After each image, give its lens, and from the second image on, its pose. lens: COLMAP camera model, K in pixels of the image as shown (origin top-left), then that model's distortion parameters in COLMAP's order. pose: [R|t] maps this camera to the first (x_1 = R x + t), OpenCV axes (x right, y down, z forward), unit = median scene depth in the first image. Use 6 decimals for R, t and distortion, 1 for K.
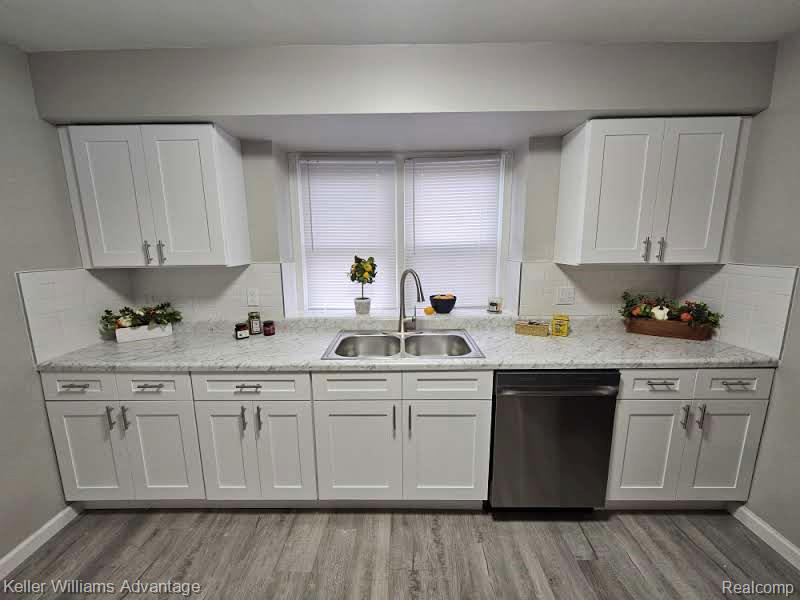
lens RADIAL K [[328.3, 0, 400.4], [0, 328.3, 302.5], [0, 0, 1]] dist [0.004093, -0.004184]
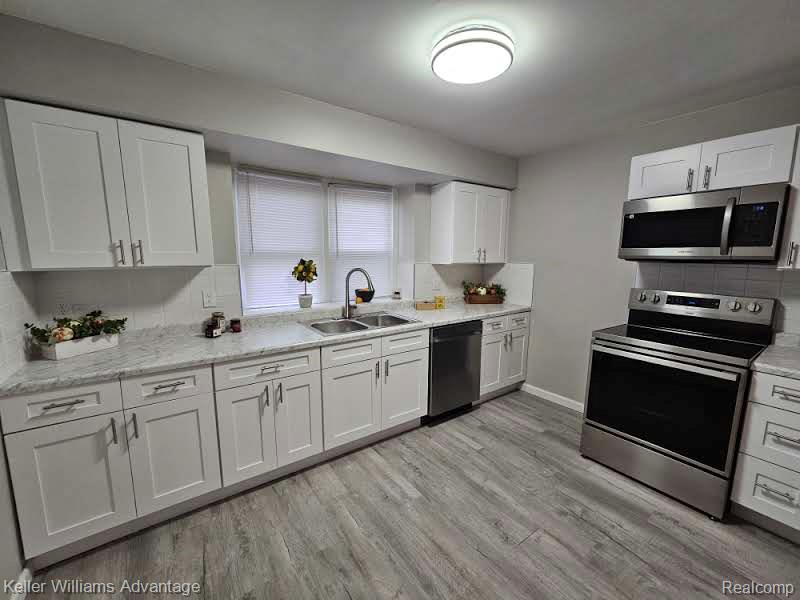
lens RADIAL K [[328.3, 0, 400.4], [0, 328.3, 302.5], [0, 0, 1]] dist [0.004093, -0.004184]
pose [[0.807520, -0.072816, 0.585328, -0.679888], [0.092316, 0.995724, -0.003490, 0.064934], [-0.582571, 0.056853, 0.810789, -0.206821]]
